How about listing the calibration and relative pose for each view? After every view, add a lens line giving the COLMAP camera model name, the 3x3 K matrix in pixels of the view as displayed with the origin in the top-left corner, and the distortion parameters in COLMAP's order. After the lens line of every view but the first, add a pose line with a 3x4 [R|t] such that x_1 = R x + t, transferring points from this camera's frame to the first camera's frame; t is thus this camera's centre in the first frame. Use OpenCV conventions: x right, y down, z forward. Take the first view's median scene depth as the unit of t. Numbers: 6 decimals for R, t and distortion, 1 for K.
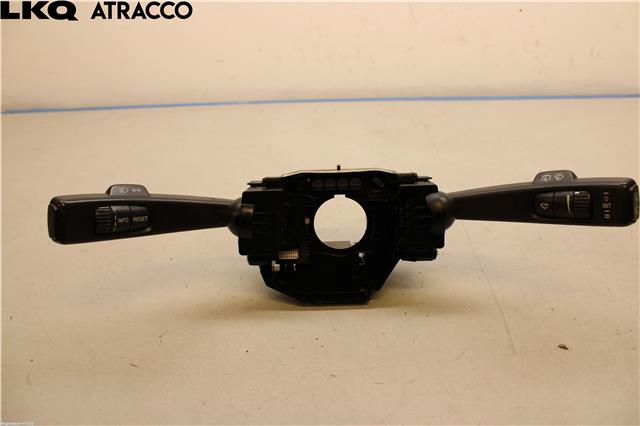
lens RADIAL K [[548.0, 0, 320.0], [0, 548.0, 213.0], [0, 0, 1]] dist [-0.098234, 0.002721]
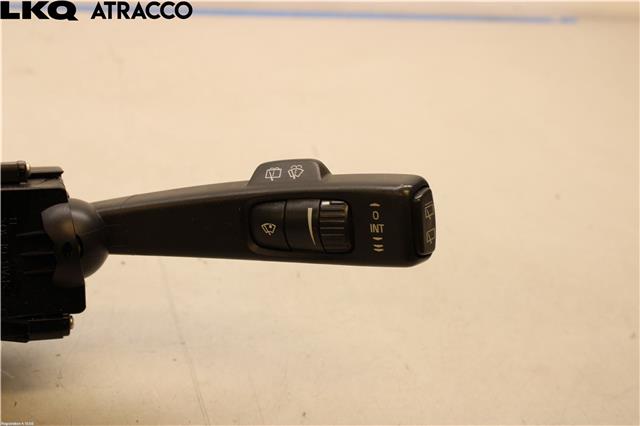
lens RADIAL K [[938.6, 0, 320.0], [0, 938.6, 213.0], [0, 0, 1]] dist [-0.024769, -0.025323]
pose [[0.943805, -0.017605, 0.330032, 0.161342], [0.014642, 0.999827, 0.011462, -0.036898], [-0.330177, -0.005986, 0.943900, 0.124880]]
